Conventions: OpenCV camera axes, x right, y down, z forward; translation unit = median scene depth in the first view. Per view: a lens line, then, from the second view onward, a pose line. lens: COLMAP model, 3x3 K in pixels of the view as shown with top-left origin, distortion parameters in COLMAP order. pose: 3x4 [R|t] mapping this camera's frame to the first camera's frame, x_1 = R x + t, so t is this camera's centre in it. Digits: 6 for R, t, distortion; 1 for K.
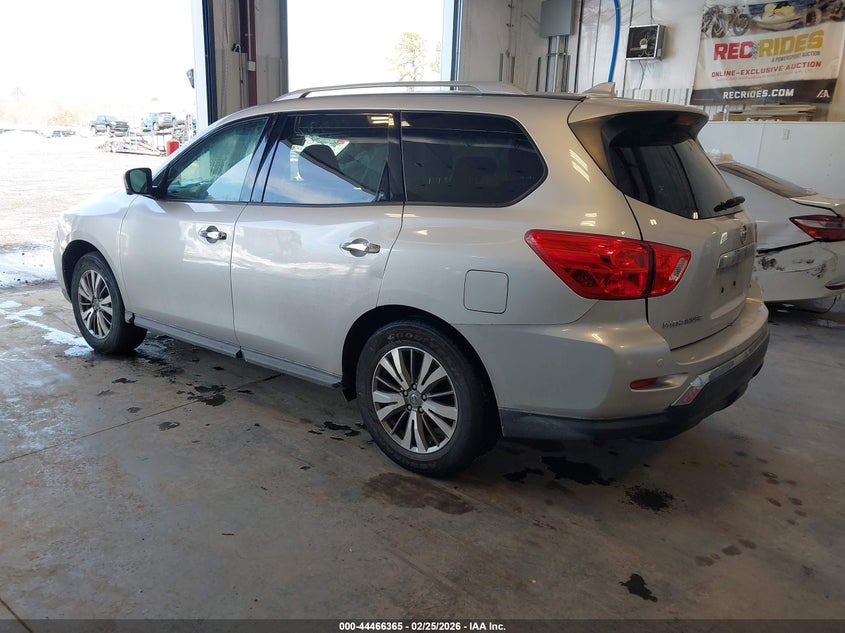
lens RADIAL K [[686.5, 0, 418.0], [0, 686.5, 320.9], [0, 0, 1]] dist [0.031063, -0.024429]
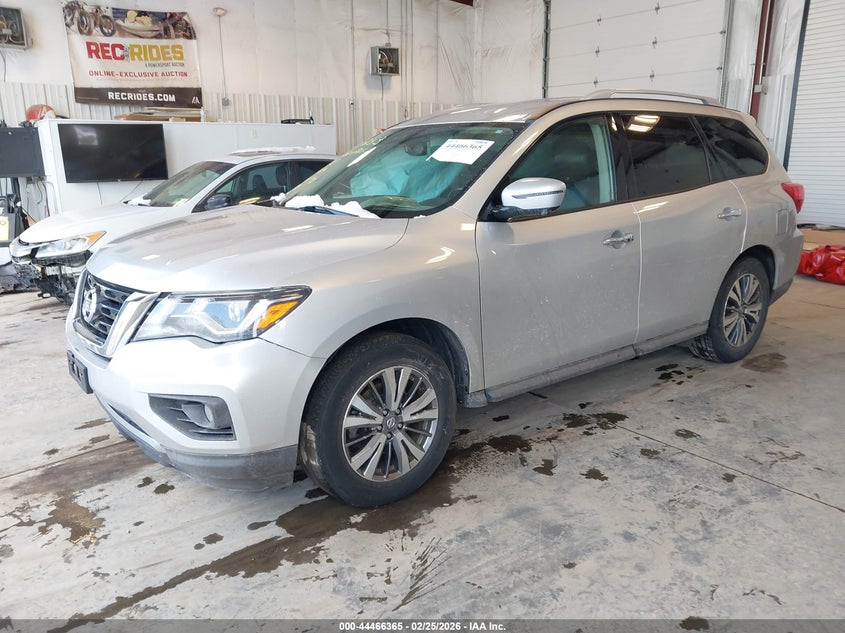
lens RADIAL K [[686.5, 0, 419.7], [0, 686.5, 318.8], [0, 0, 1]] dist [0.031063, -0.024429]
pose [[0.204092, -0.253633, 0.945525, -0.503237], [0.256150, 0.946041, 0.198481, -0.111473], [-0.944846, 0.201687, 0.258047, 0.406222]]
